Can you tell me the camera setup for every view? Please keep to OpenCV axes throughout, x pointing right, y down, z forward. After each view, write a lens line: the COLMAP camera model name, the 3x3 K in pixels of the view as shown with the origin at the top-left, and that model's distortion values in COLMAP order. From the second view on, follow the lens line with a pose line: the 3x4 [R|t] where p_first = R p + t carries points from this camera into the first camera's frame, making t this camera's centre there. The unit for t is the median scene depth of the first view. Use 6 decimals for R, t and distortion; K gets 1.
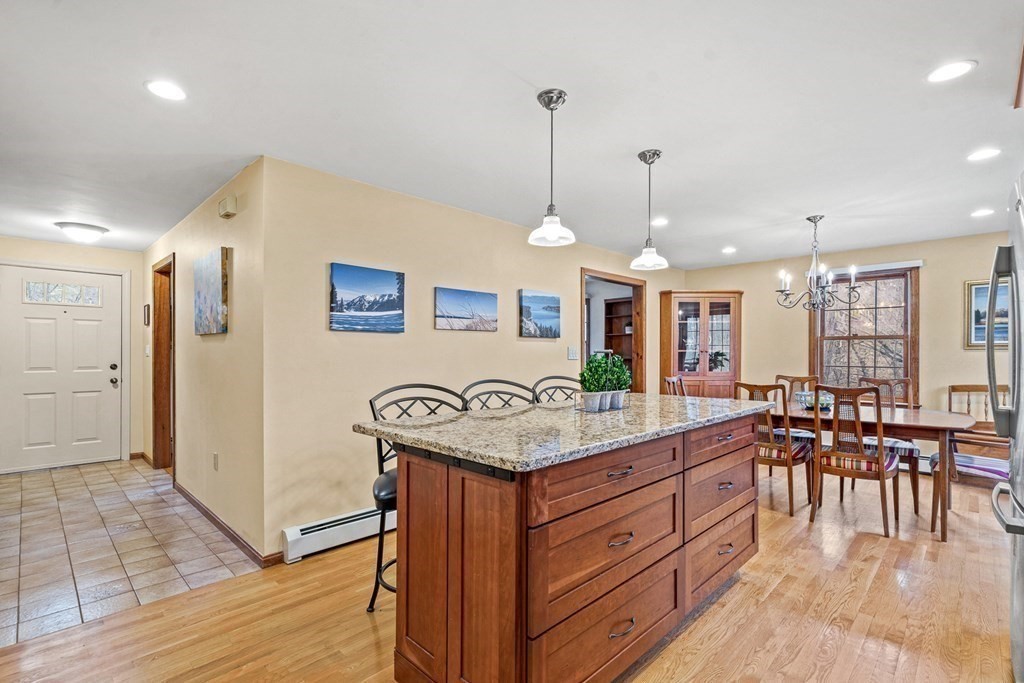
lens RADIAL K [[475.5, 0, 505.6], [0, 475.5, 347.7], [0, 0, 1]] dist [0.004278, -0.000114]
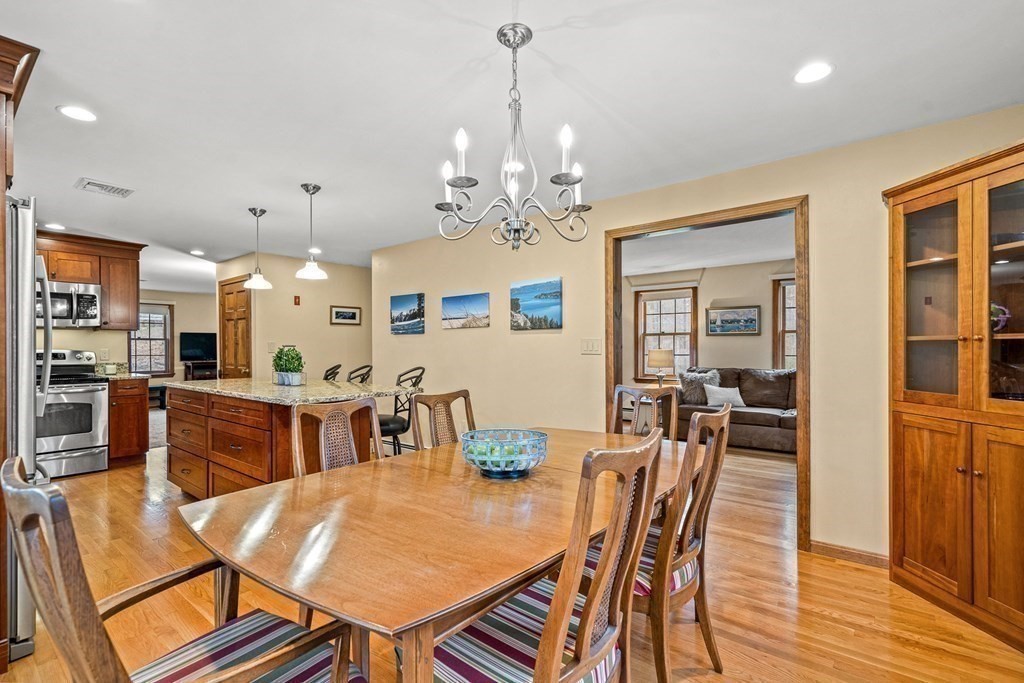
lens RADIAL K [[475.5, 0, 514.7], [0, 475.5, 346.3], [0, 0, 1]] dist [0.004278, -0.000114]
pose [[0.089865, -0.004076, -0.995946, 1.093378], [0.013018, 0.999911, -0.002918, 0.015265], [0.995869, -0.012703, 0.089911, 0.968567]]
